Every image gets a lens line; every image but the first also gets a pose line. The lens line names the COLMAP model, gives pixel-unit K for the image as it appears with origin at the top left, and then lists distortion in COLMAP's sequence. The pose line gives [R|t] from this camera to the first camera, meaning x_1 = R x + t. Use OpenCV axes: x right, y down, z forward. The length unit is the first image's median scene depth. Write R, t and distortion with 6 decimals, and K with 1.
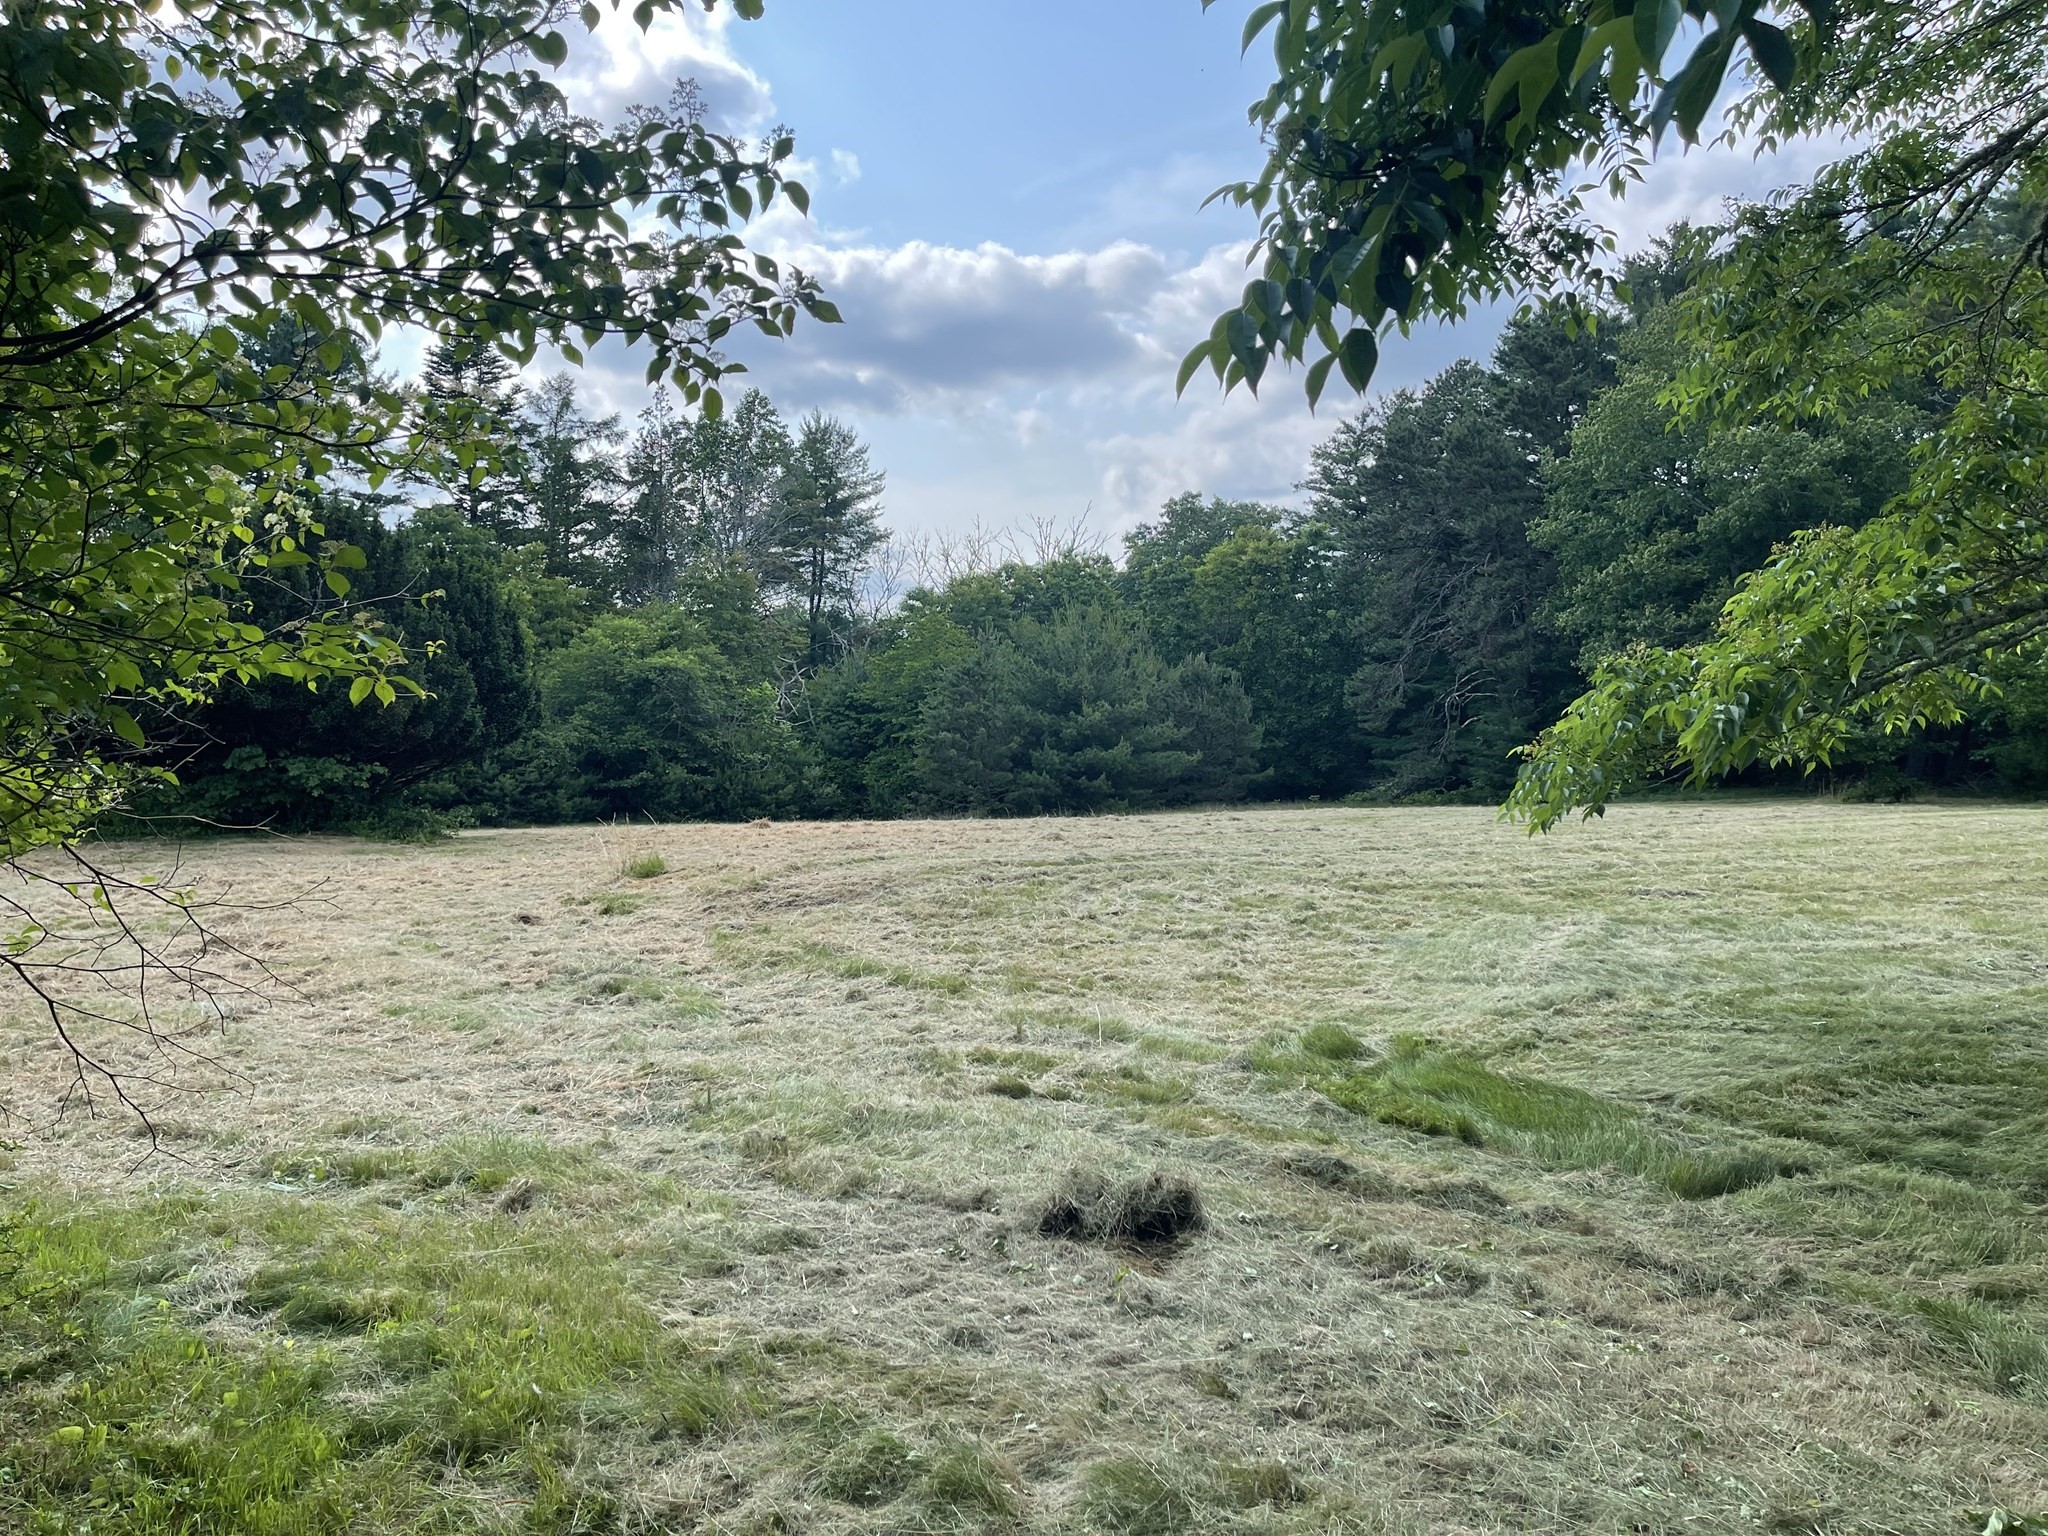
lens RADIAL K [[1515.6, 0, 1024.0], [0, 1515.6, 768.0], [0, 0, 1]] dist [0.036913, -0.039299]
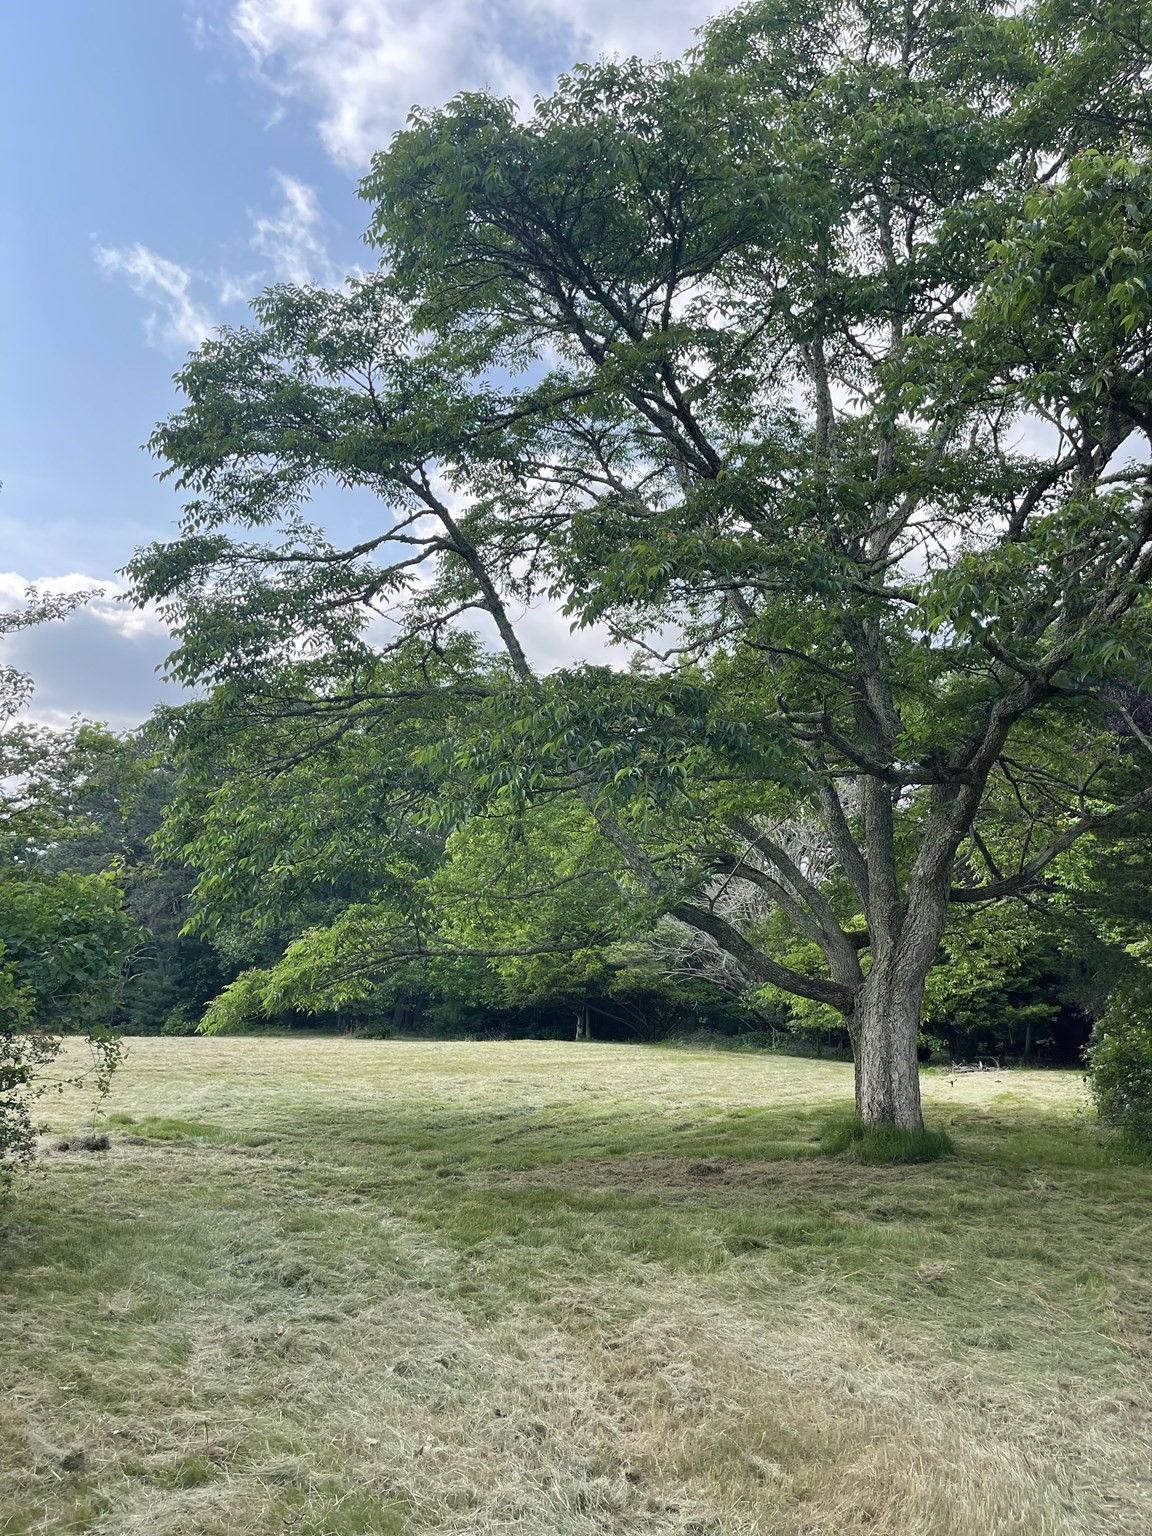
lens RADIAL K [[1136.7, 0, 571.3], [0, 1136.7, 776.5], [0, 0, 1]] dist [0.036913, -0.039299]
pose [[0.789991, 0.161976, 0.591336, -0.432355], [-0.039135, 0.975827, -0.215012, 0.006550], [-0.611868, 0.146715, 0.777234, -1.040687]]
